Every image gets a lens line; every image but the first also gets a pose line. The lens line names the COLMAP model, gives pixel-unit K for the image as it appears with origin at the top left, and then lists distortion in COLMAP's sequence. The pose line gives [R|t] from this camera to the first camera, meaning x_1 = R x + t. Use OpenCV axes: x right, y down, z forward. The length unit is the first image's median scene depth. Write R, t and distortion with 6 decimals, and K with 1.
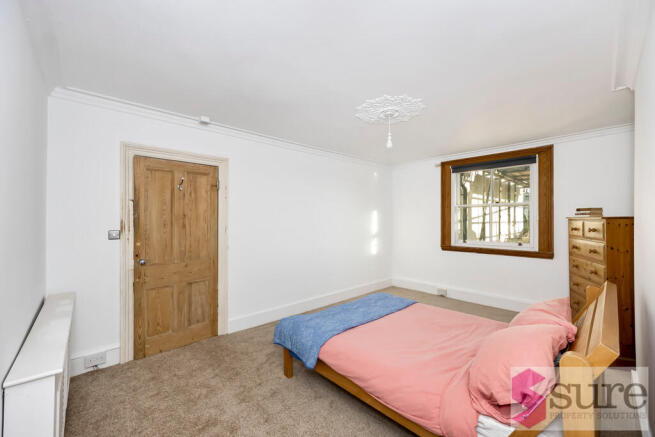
lens RADIAL K [[261.4, 0, 330.5], [0, 261.4, 217.1], [0, 0, 1]] dist [-0.000685, 0.000048]
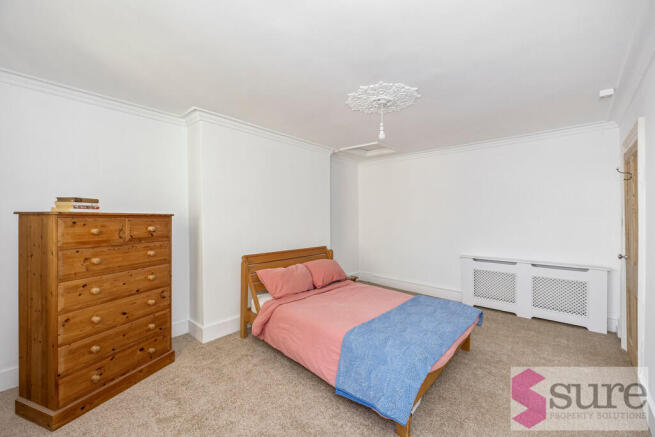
lens RADIAL K [[261.4, 0, 330.5], [0, 261.4, 217.1], [0, 0, 1]] dist [-0.000685, 0.000048]
pose [[-0.997366, 0.001802, -0.072516, 0.291657], [0.002501, 0.999951, -0.009561, 0.013616], [0.072495, -0.009717, -0.997321, 1.169595]]
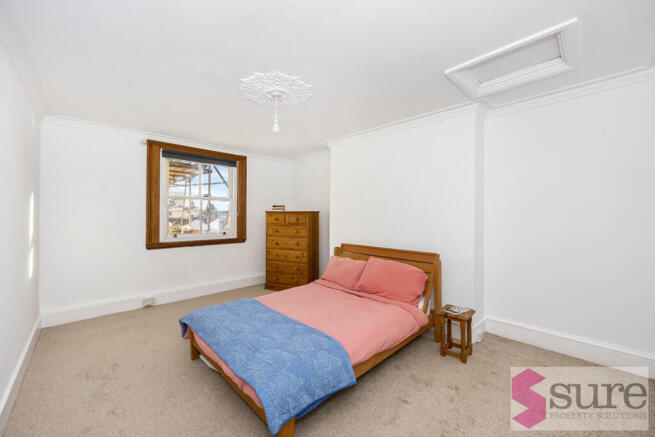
lens RADIAL K [[261.4, 0, 330.5], [0, 261.4, 217.1], [0, 0, 1]] dist [-0.000685, 0.000048]
pose [[-0.011003, -0.008463, 0.999904, -0.422873], [-0.012845, 0.999883, 0.008321, 0.013604], [-0.999857, -0.012752, -0.011111, 0.497878]]
